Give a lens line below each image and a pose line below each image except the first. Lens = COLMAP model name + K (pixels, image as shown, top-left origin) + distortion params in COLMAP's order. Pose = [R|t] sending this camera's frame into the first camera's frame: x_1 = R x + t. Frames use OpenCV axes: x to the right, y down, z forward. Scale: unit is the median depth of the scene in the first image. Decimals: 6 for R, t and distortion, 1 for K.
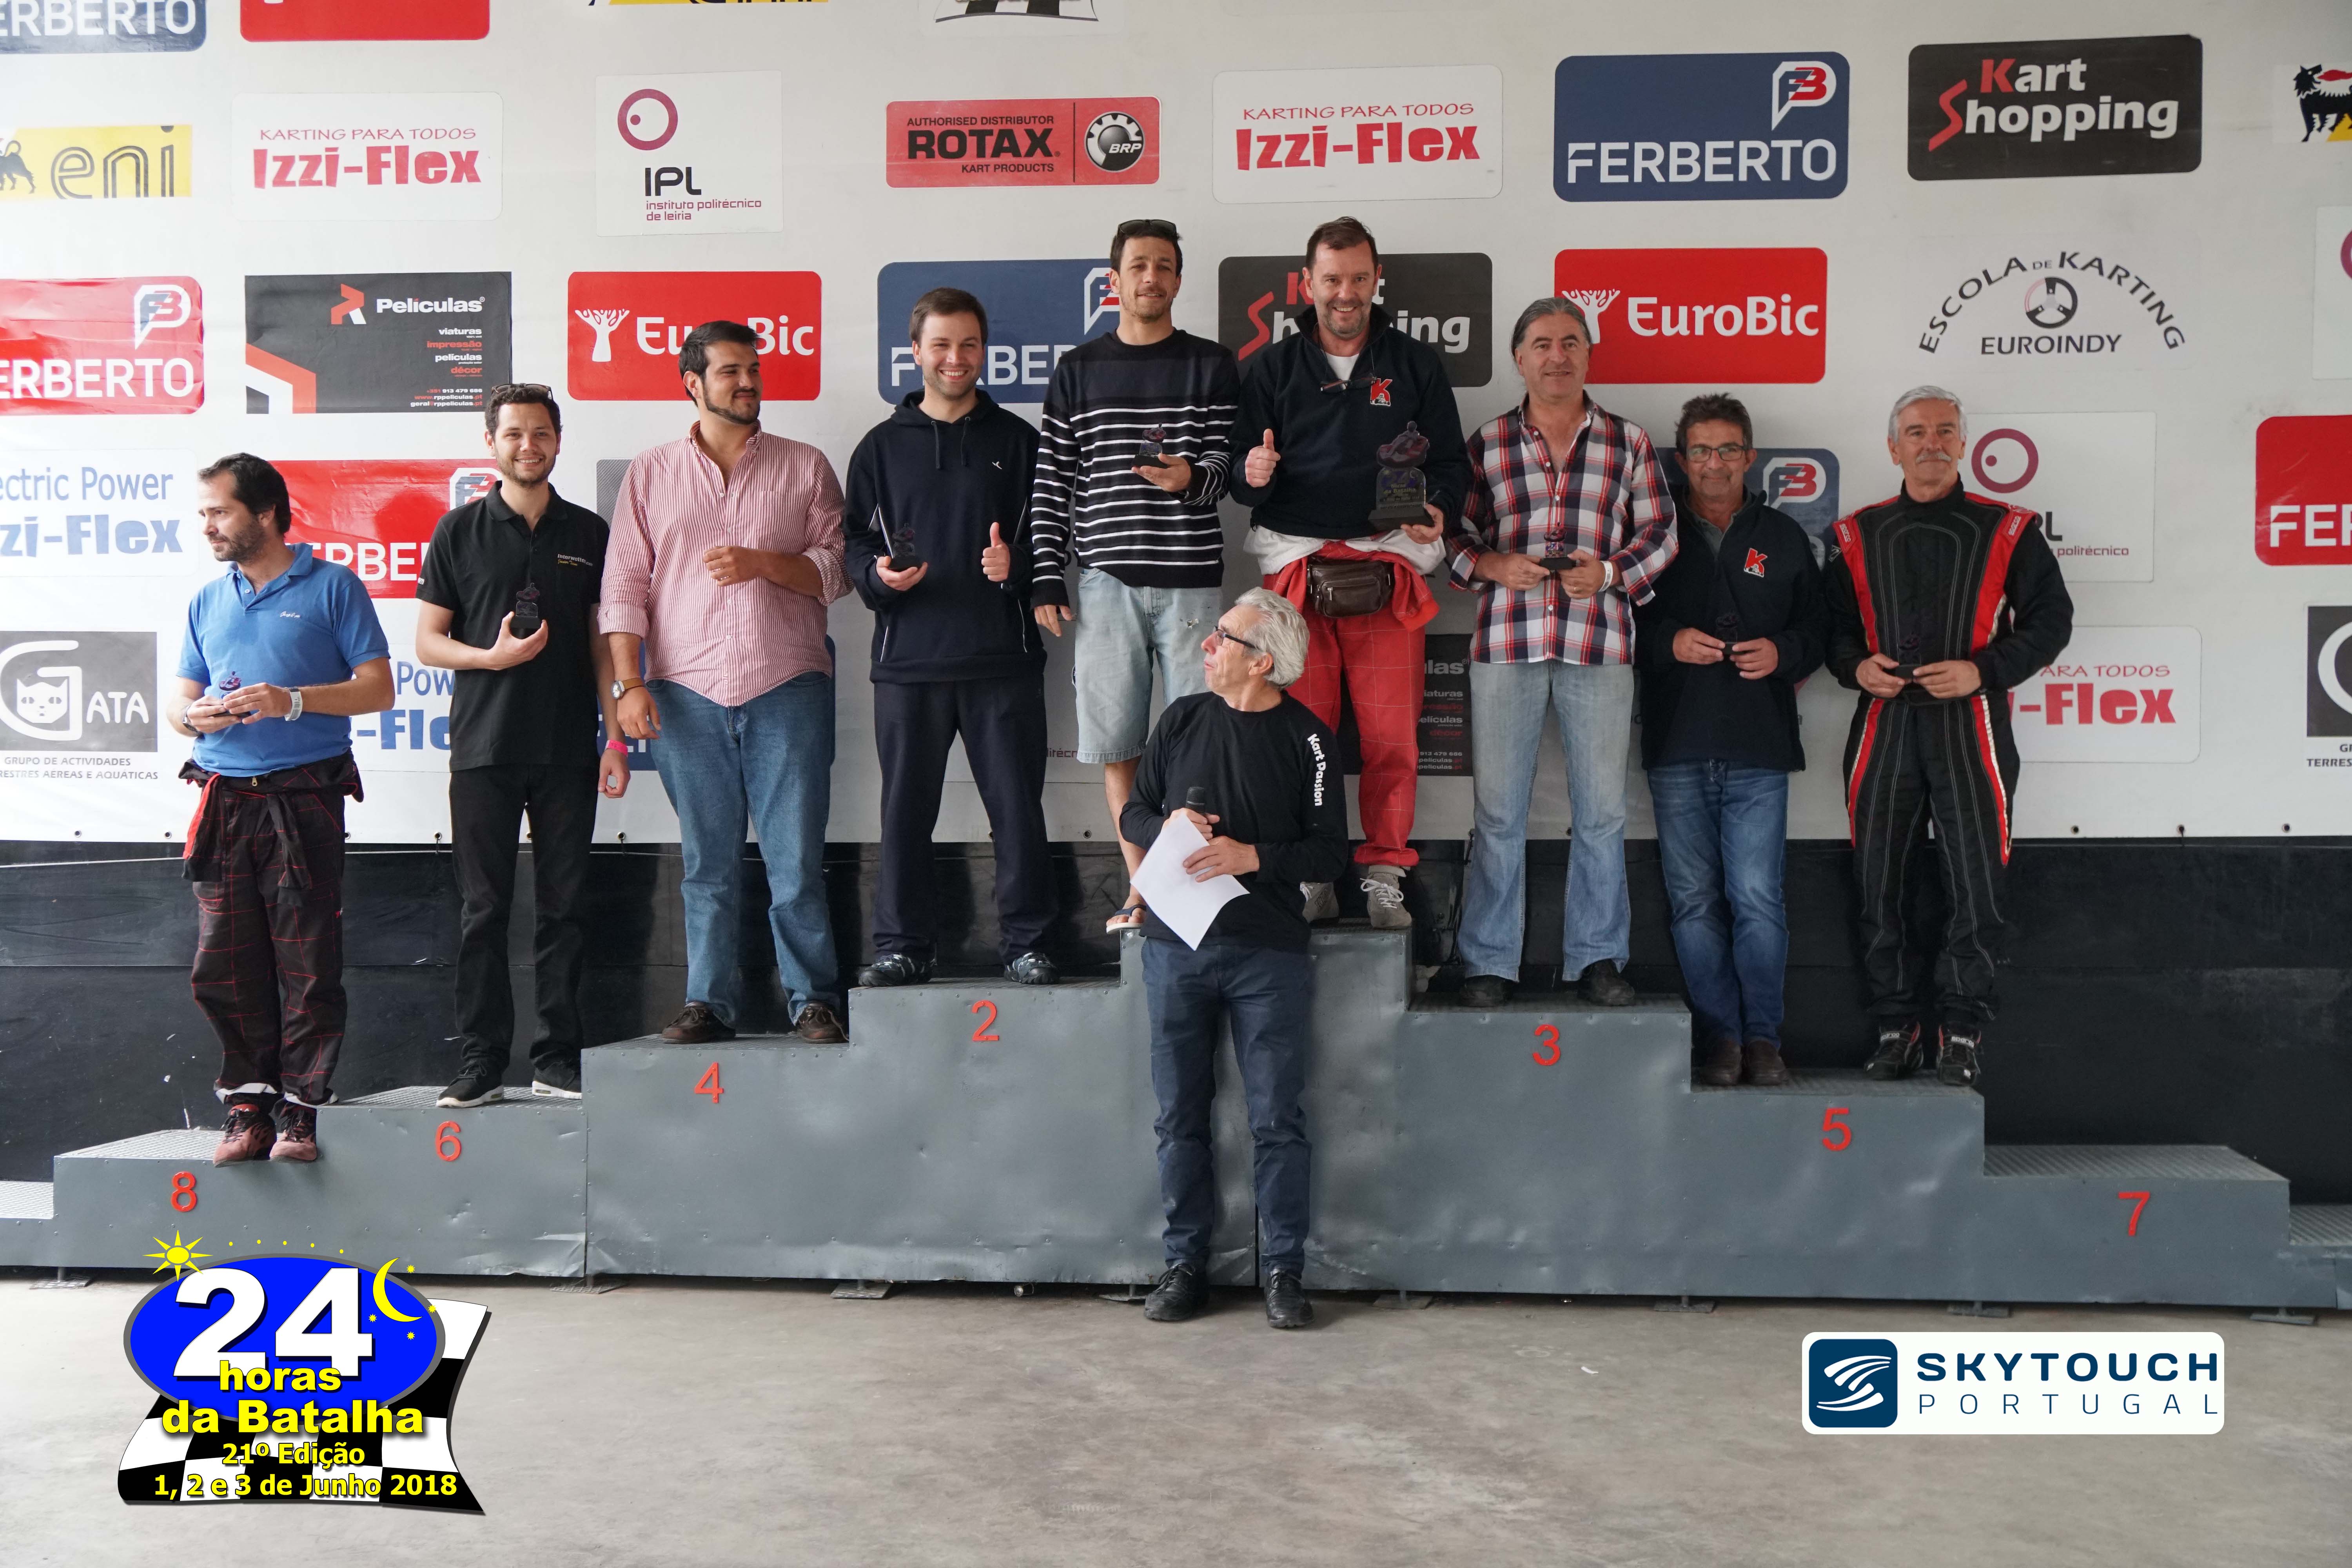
lens RADIAL K [[2868.6, 0, 1172.6], [0, 2868.6, 787.7], [0, 0, 1]] dist [0.120107, 0.000000]
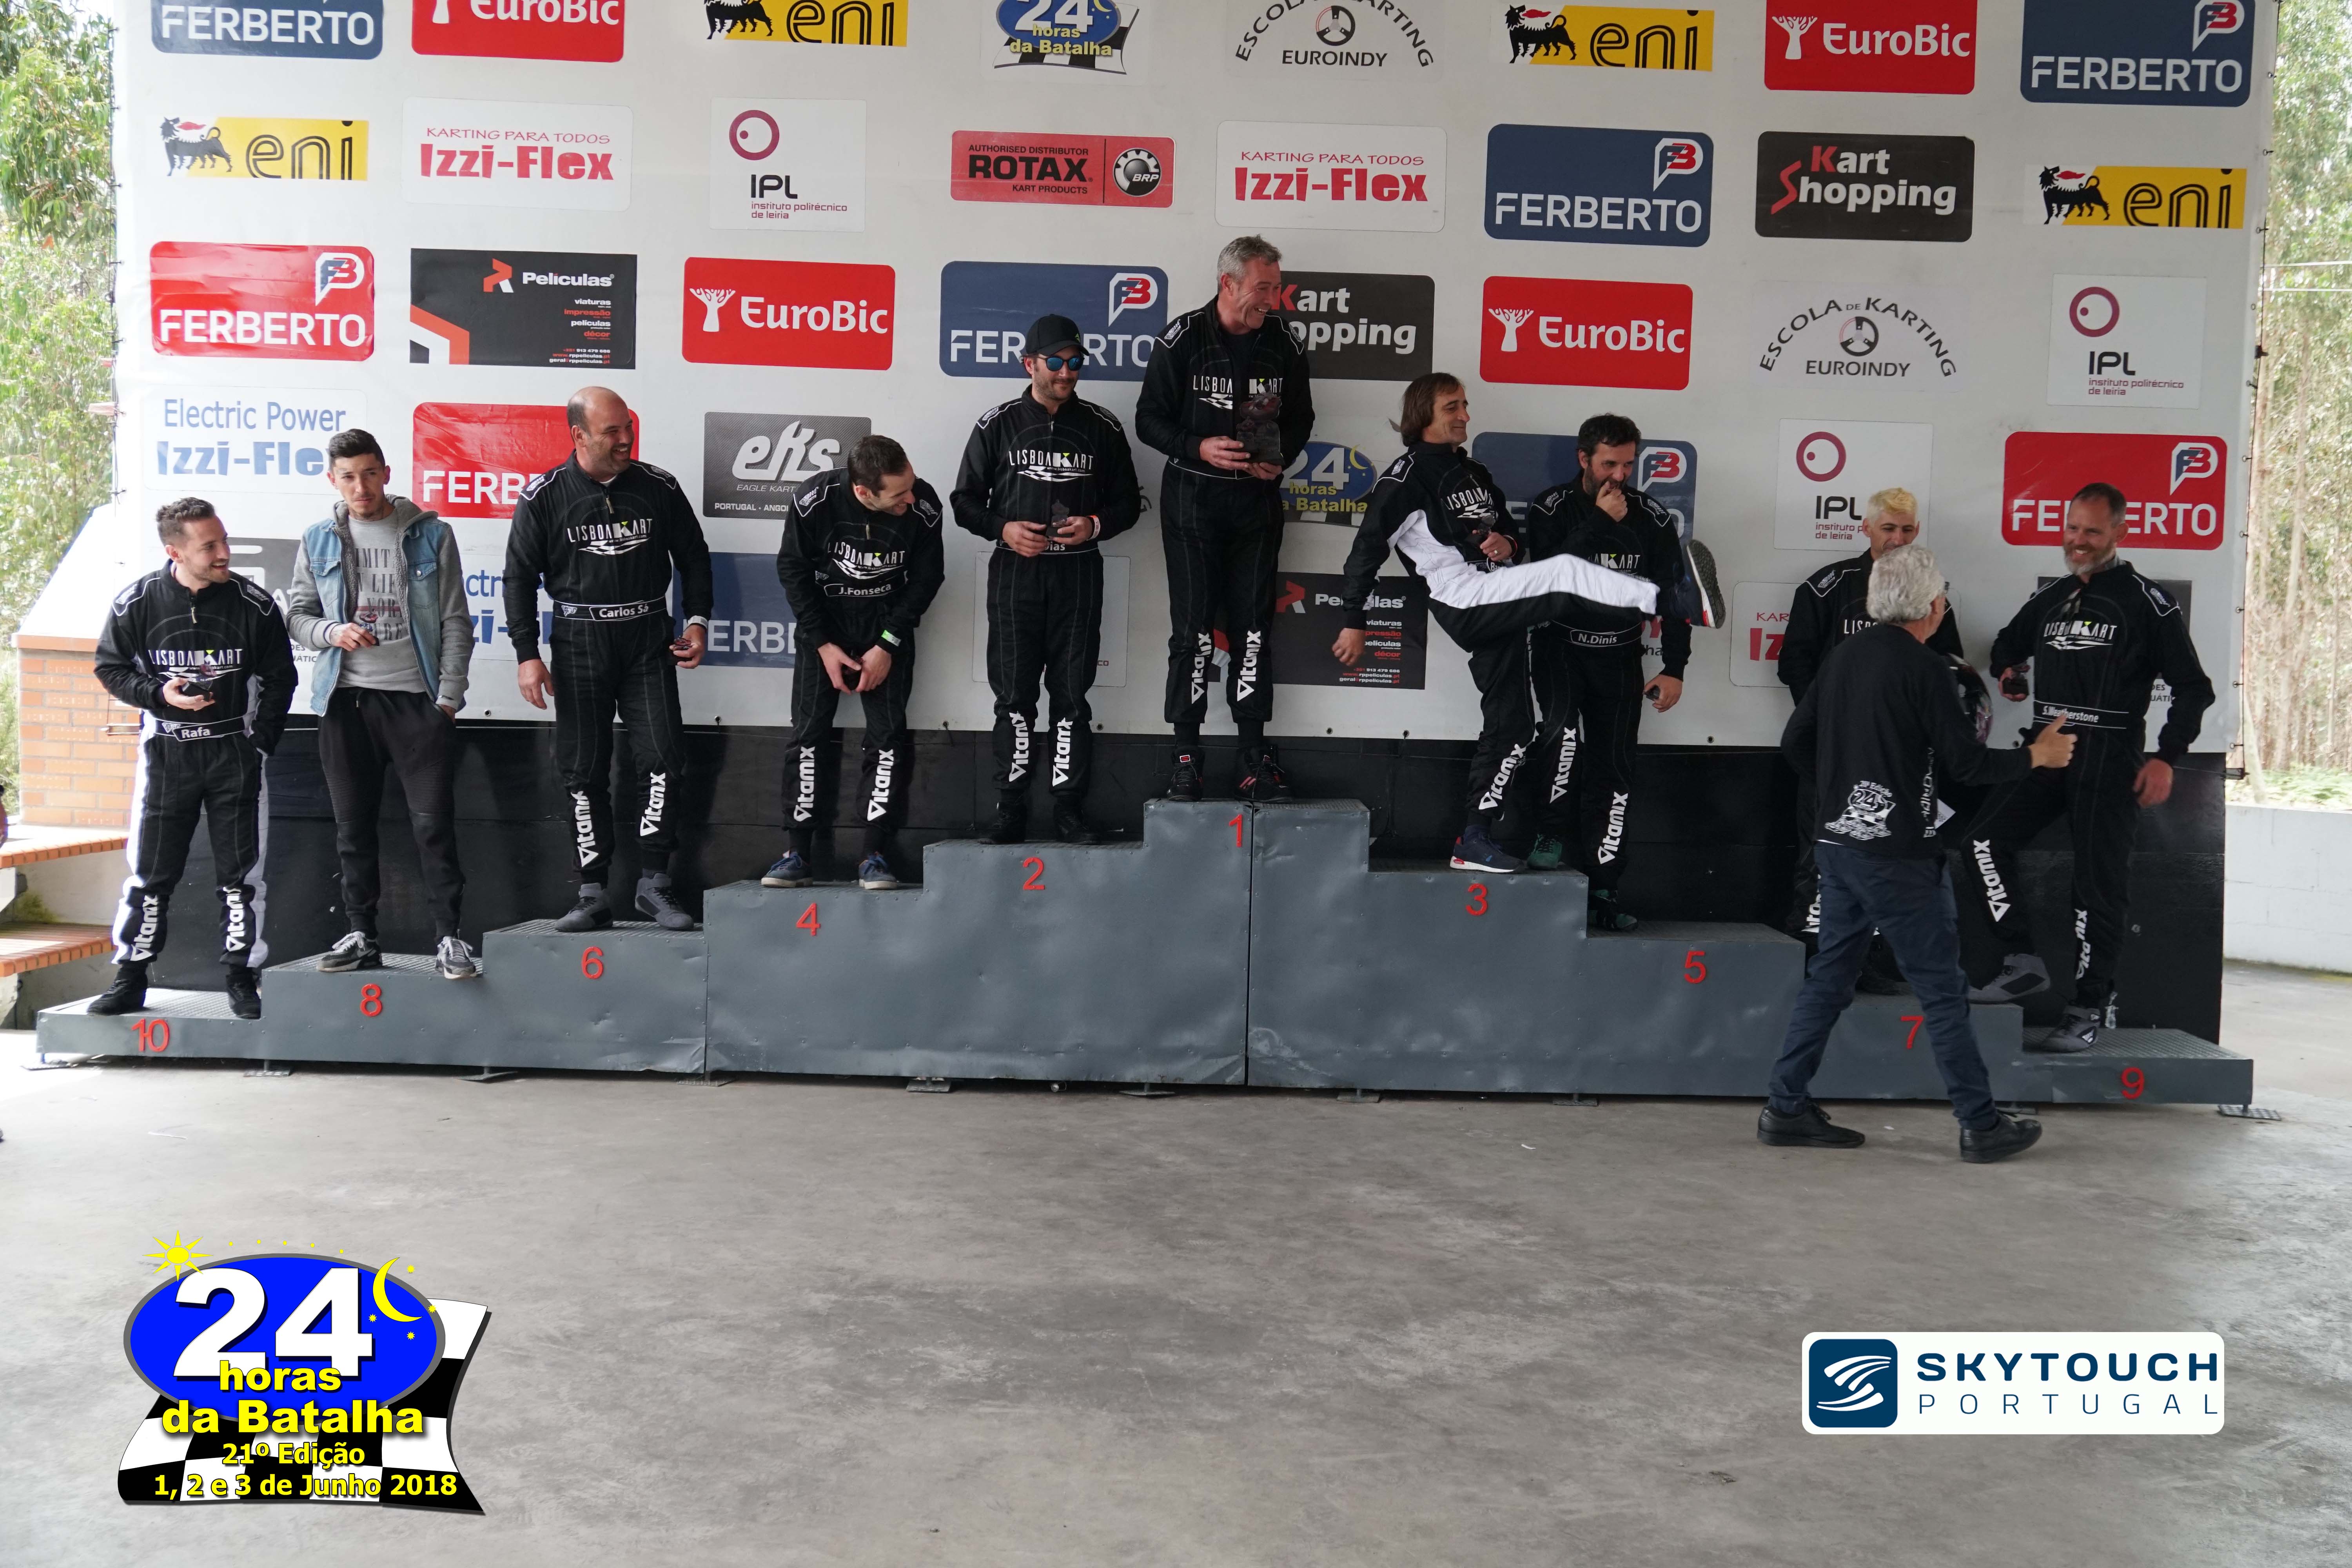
lens RADIAL K [[2434.4, 0, 1186.1], [0, 2434.4, 770.3], [0, 0, 1]] dist [0.065035, 0.000000]
pose [[0.993288, 0.022488, 0.113464, -0.117252], [-0.025974, 0.999232, 0.029341, 0.002889], [-0.112717, -0.032091, 0.993109, -0.061203]]
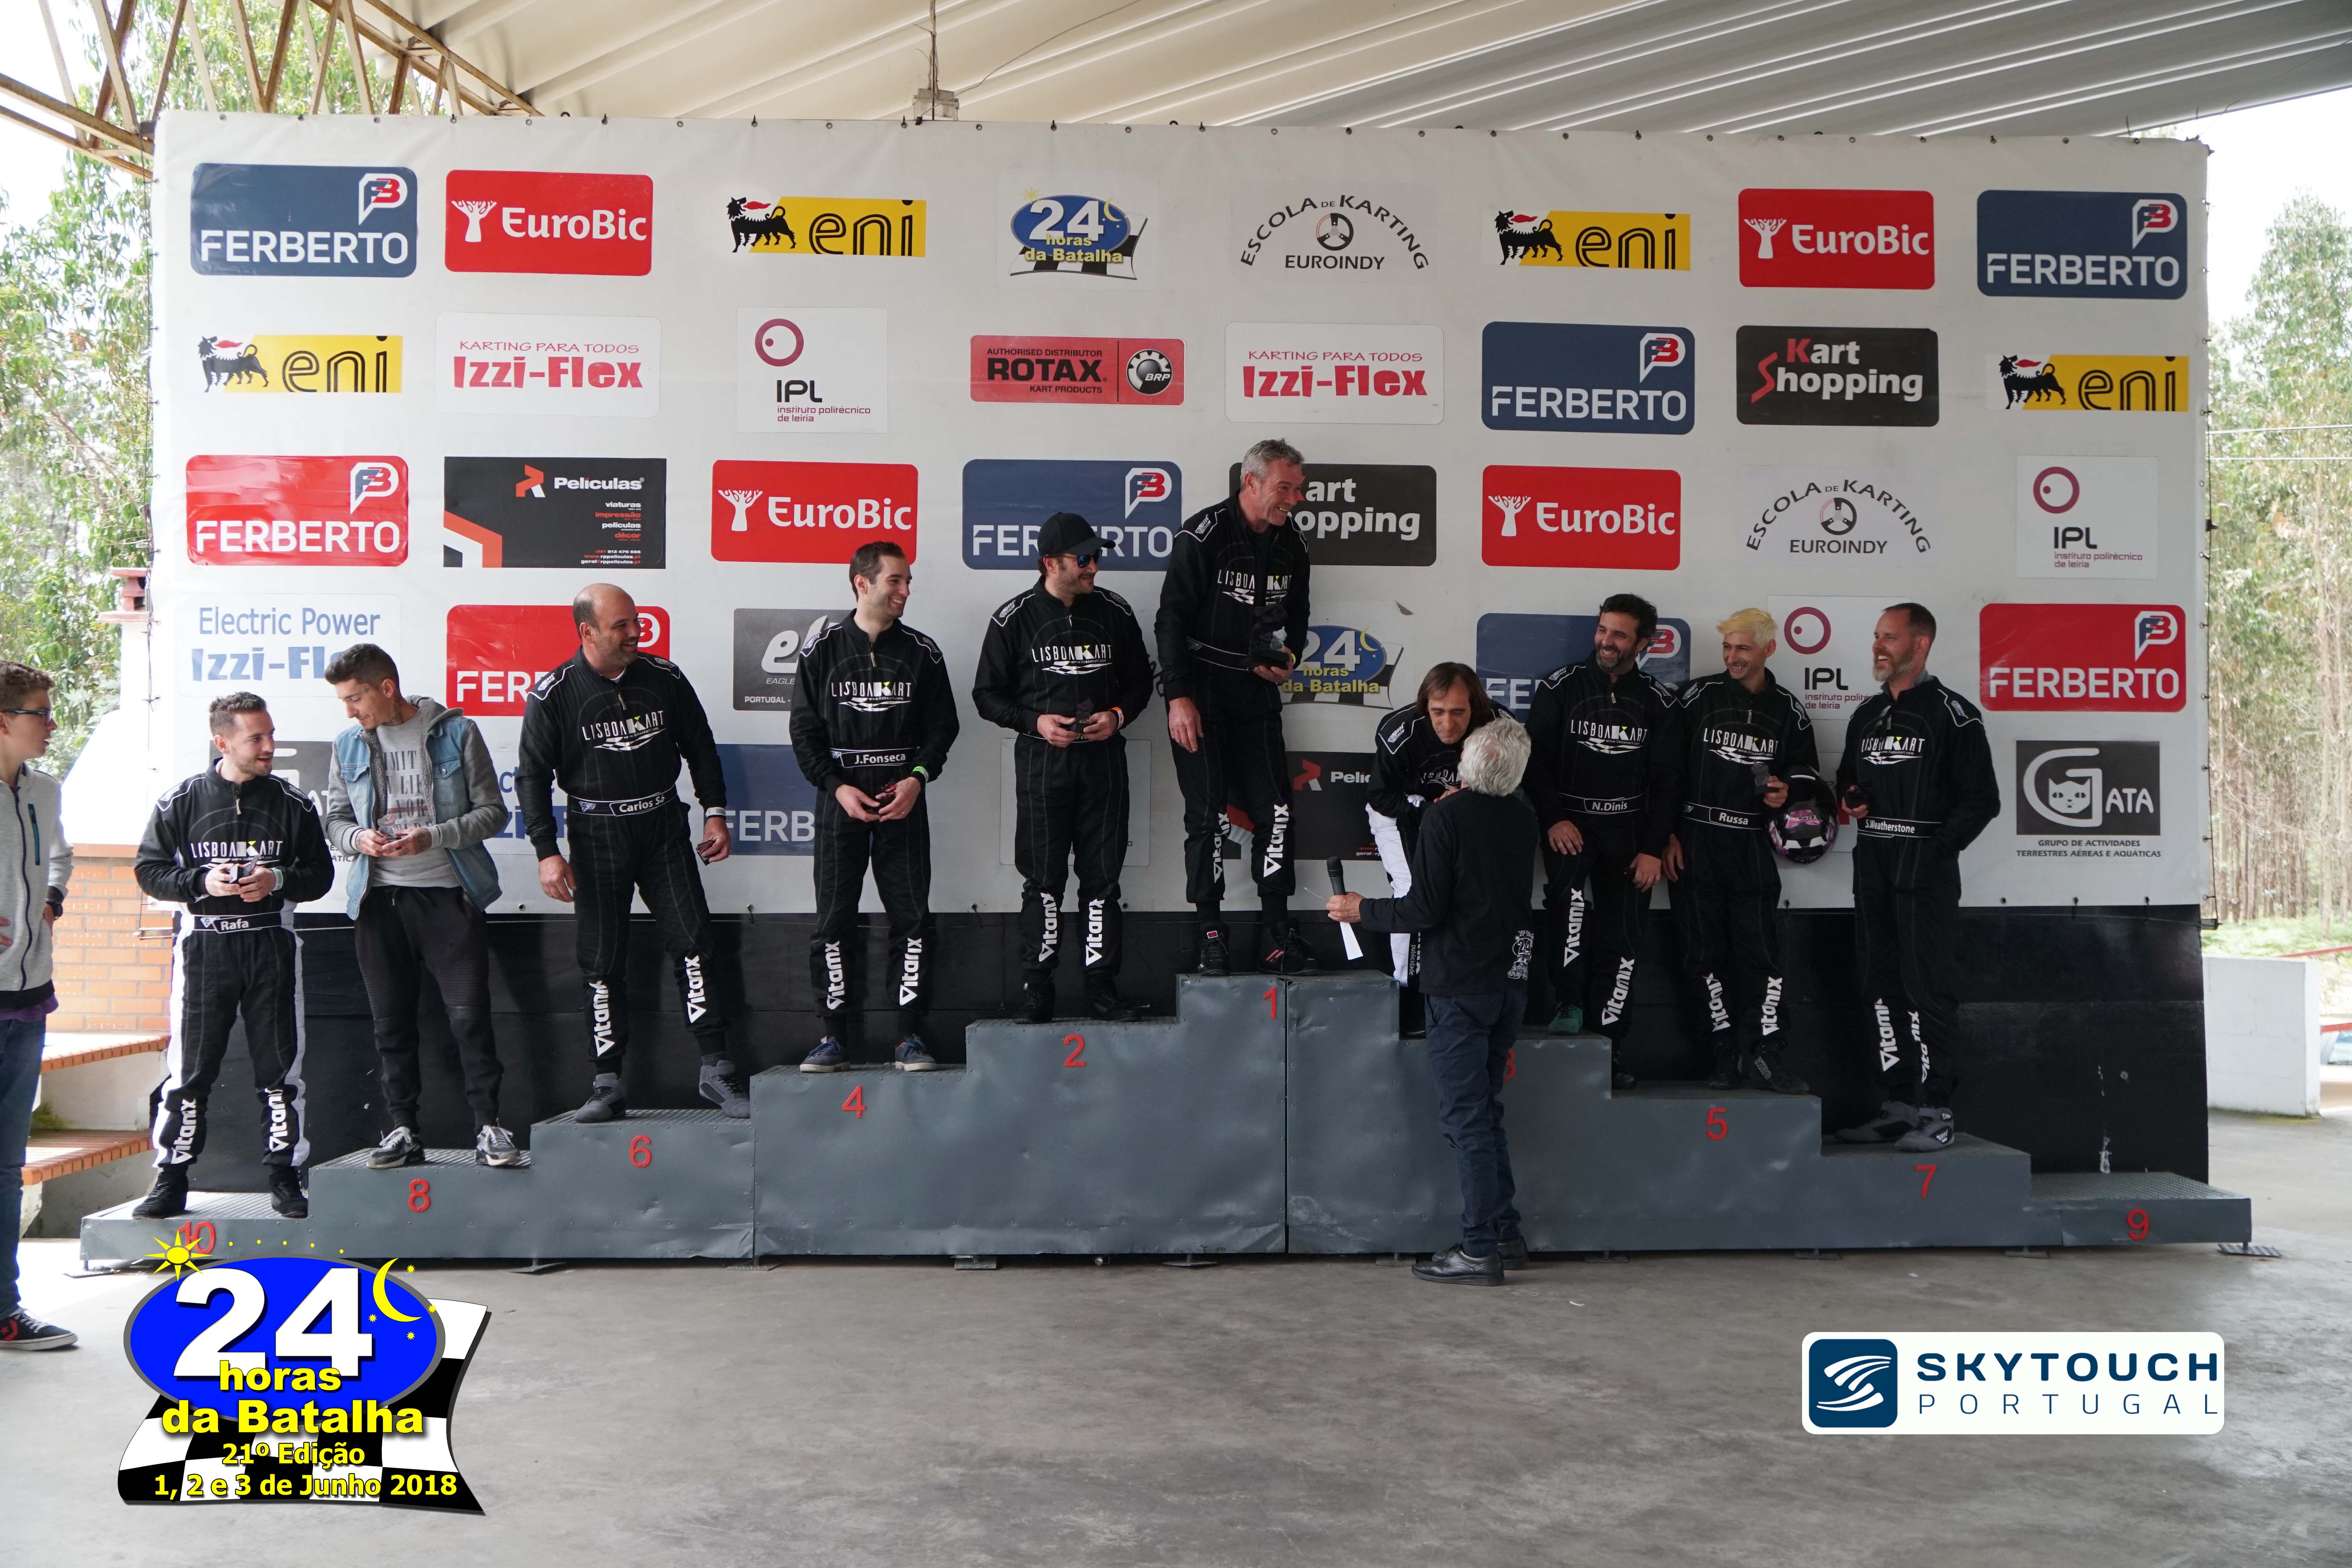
lens RADIAL K [[2434.4, 0, 1179.8], [0, 2434.4, 805.1], [0, 0, 1]] dist [0.065035, 0.000000]
pose [[0.987198, 0.006037, 0.159384, -0.186926], [-0.001508, 0.999592, -0.028521, 0.002332], [-0.159491, 0.027916, 0.986805, -0.083222]]
